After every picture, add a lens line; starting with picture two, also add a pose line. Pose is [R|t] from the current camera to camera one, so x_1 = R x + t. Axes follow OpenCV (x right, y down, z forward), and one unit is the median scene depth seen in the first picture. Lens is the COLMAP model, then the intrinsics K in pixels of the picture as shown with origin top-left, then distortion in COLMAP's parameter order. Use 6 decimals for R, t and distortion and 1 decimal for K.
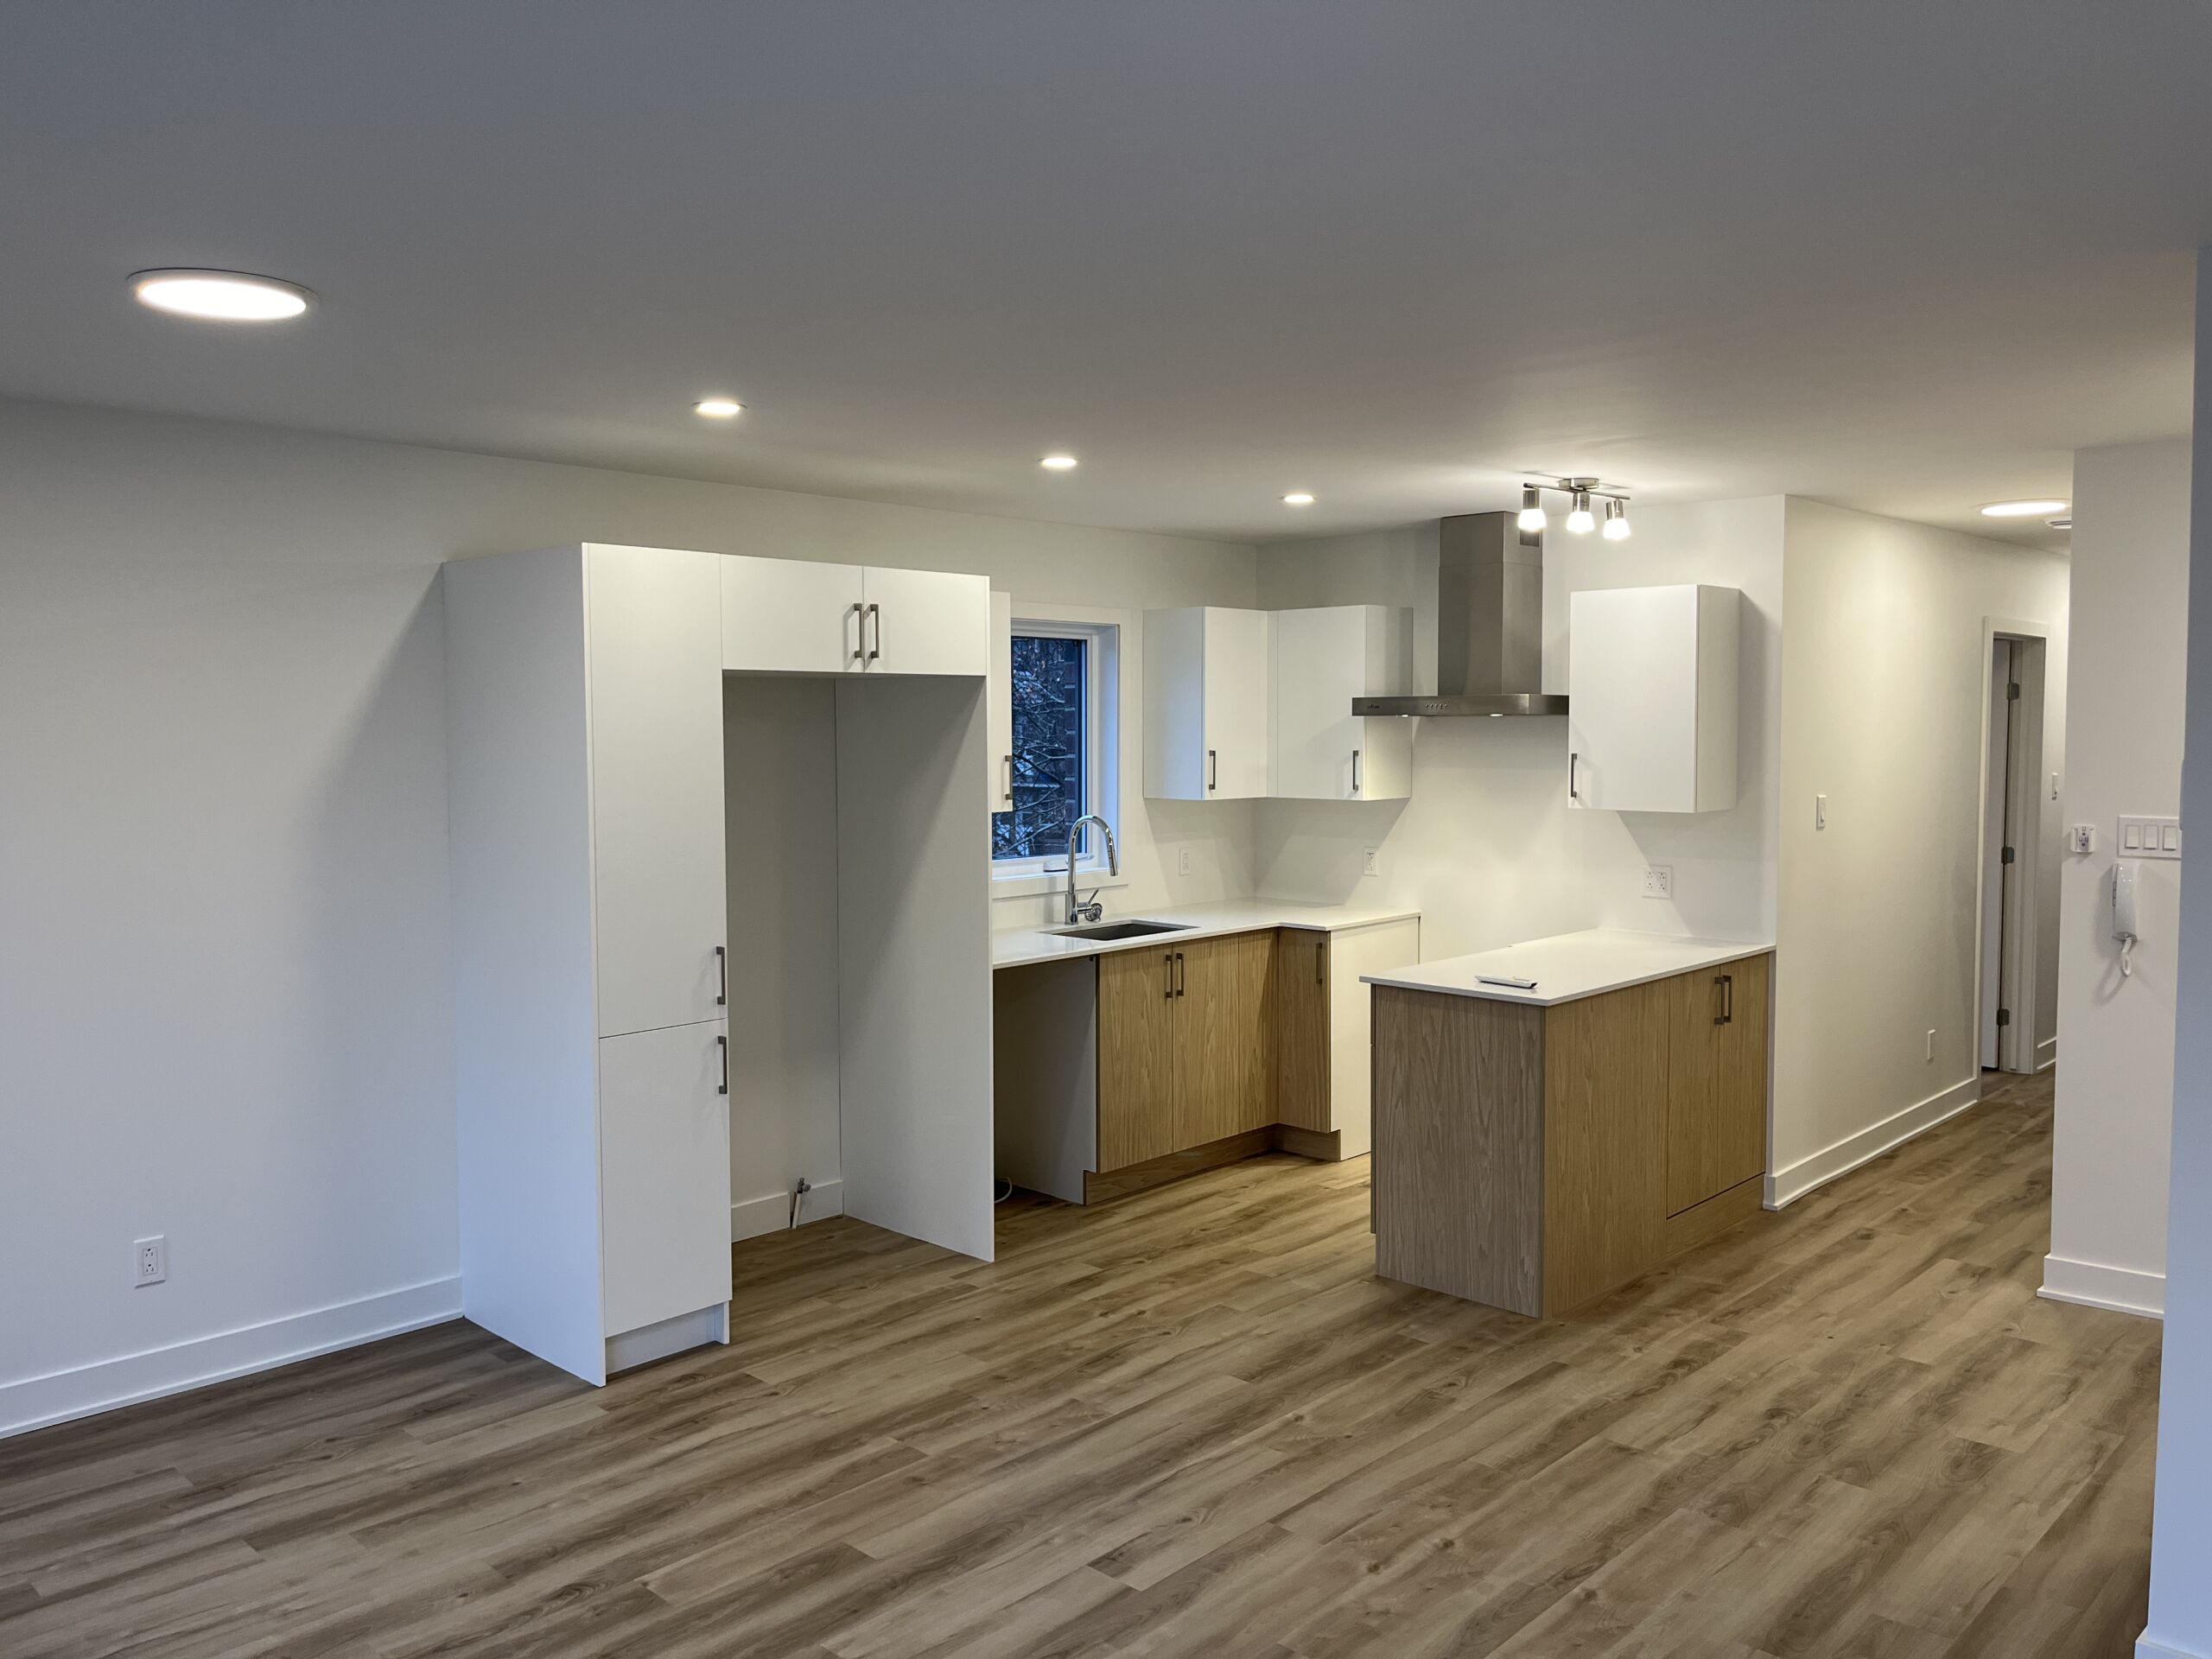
lens RADIAL K [[1679.7, 0, 1122.3], [0, 1679.7, 797.8], [0, 0, 1]] dist [0.039714, -0.042345]
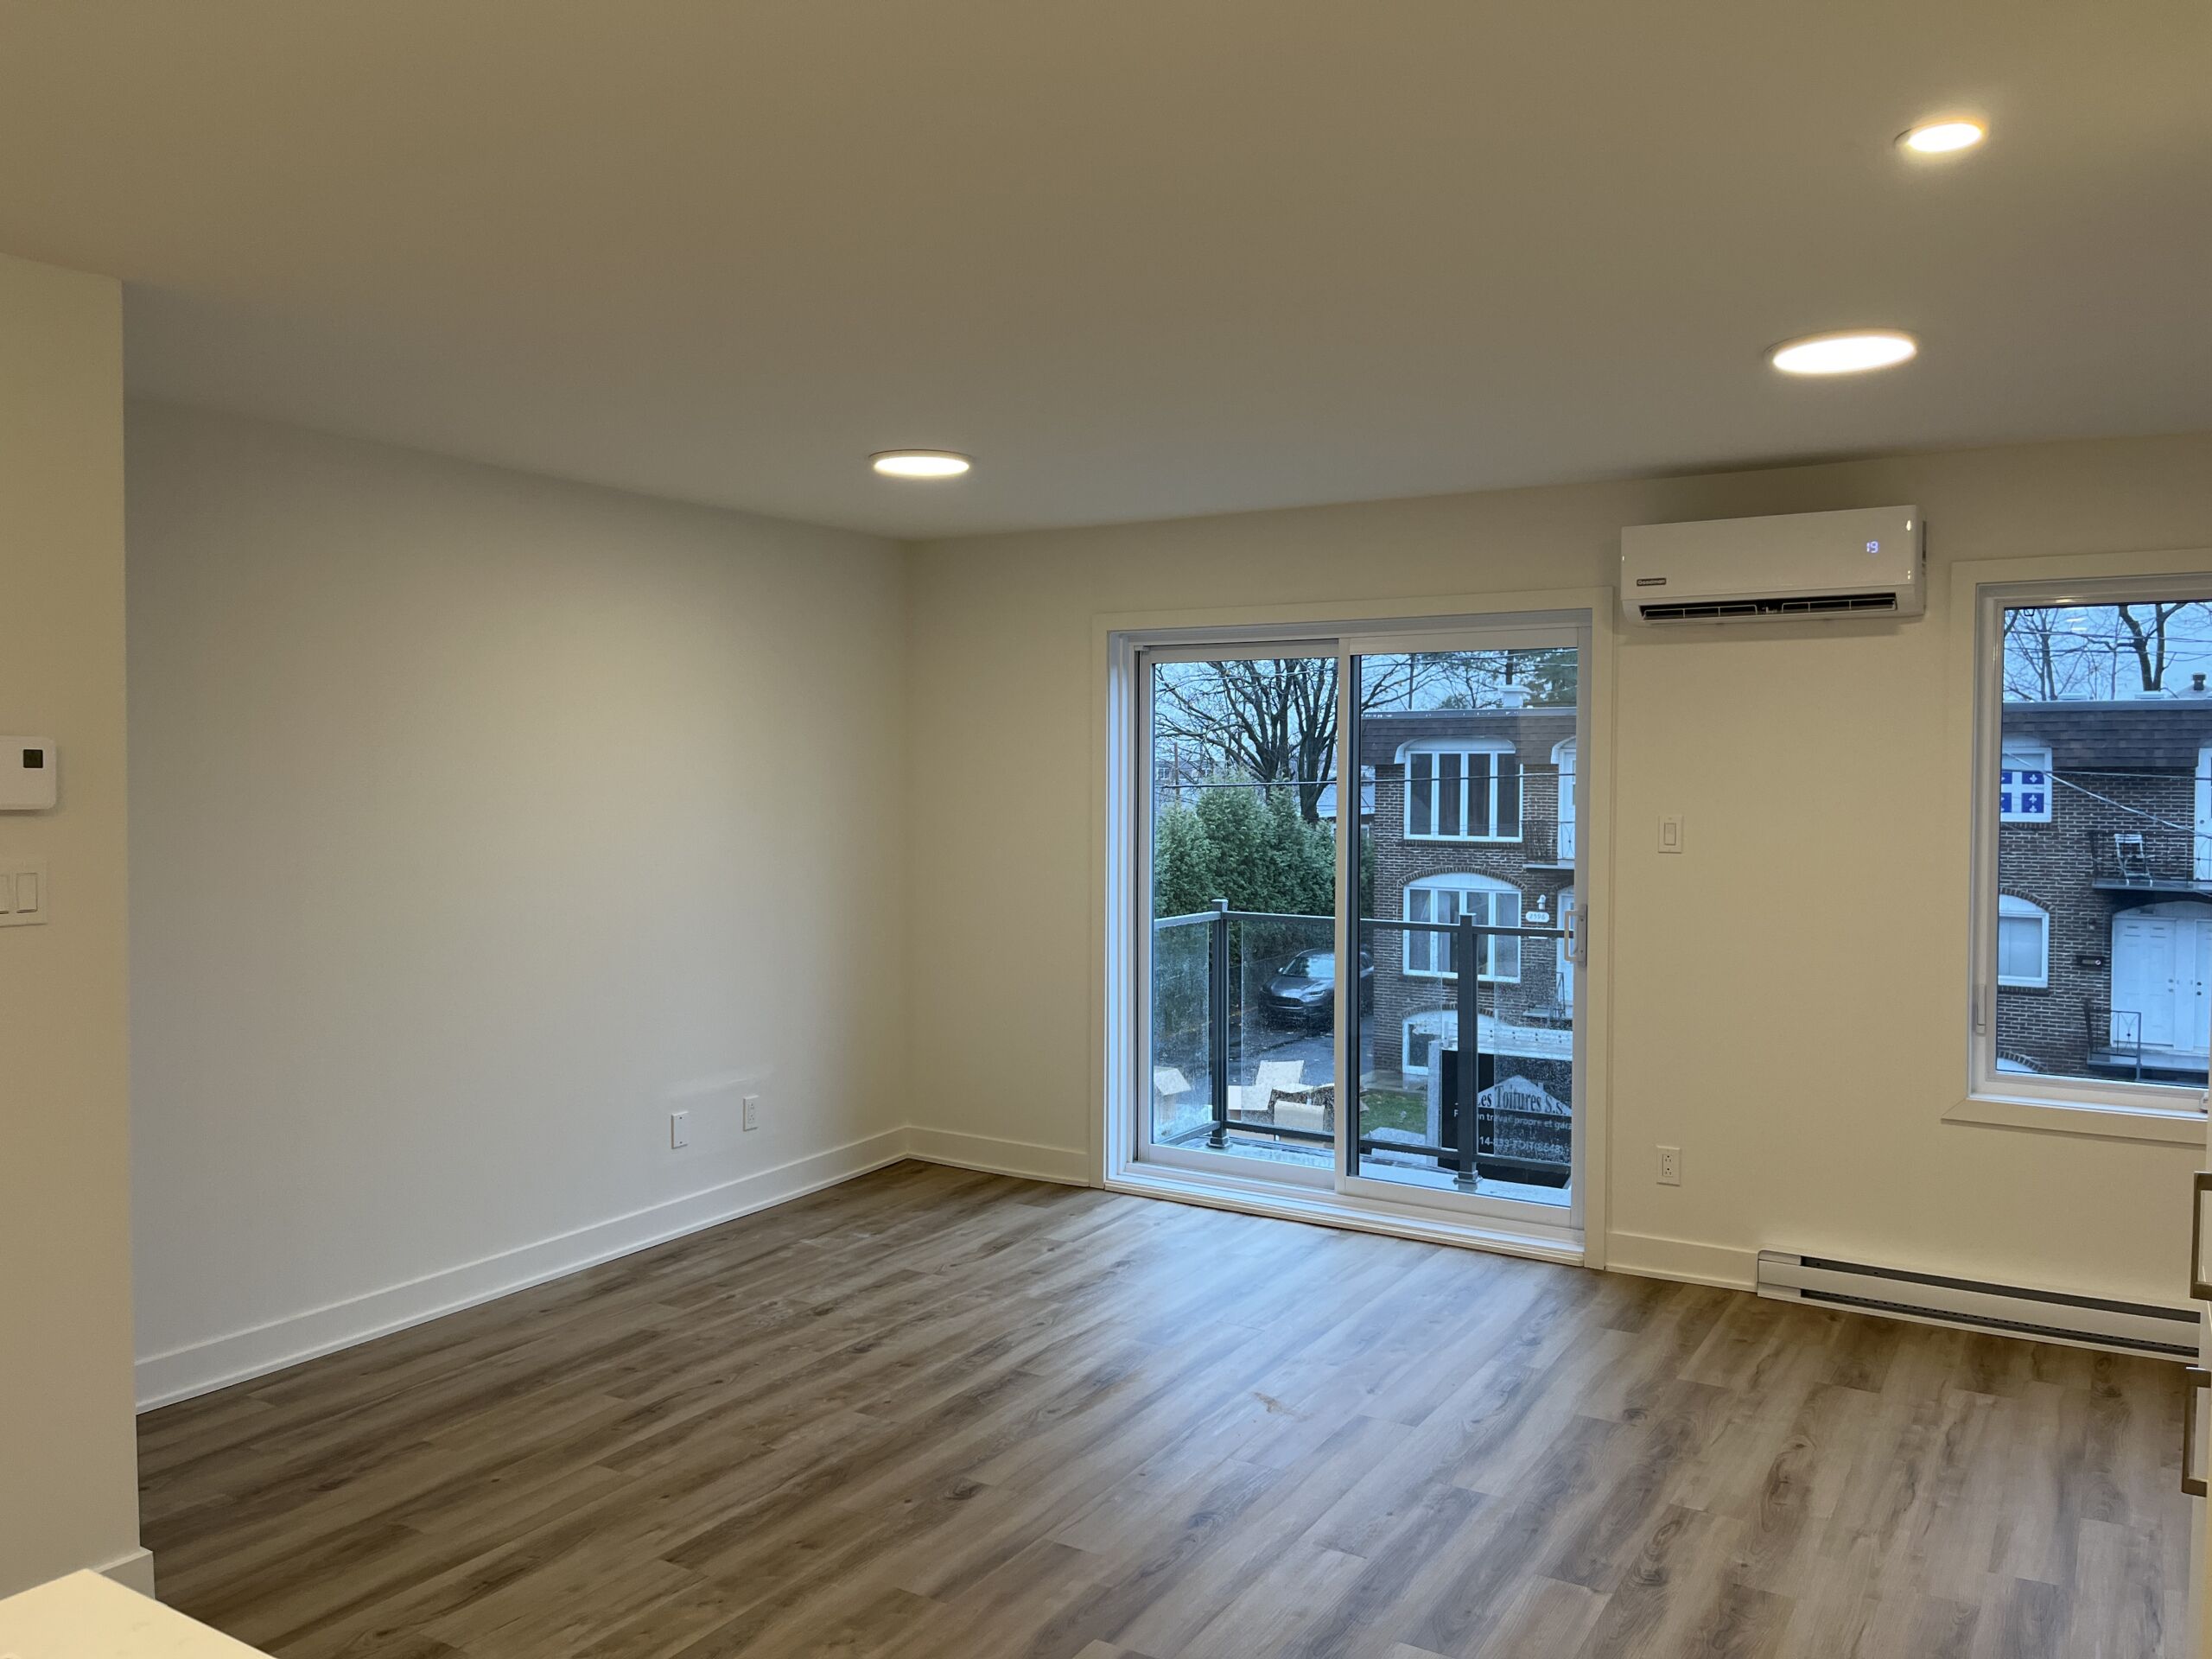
lens RADIAL K [[1679.7, 0, 1106.3], [0, 1679.7, 823.2], [0, 0, 1]] dist [0.039714, -0.042345]
pose [[-0.977624, 0.007594, -0.210224, 0.148610], [-0.009427, 0.996763, 0.079844, -0.039988], [0.210150, 0.080040, -0.974387, 1.410024]]
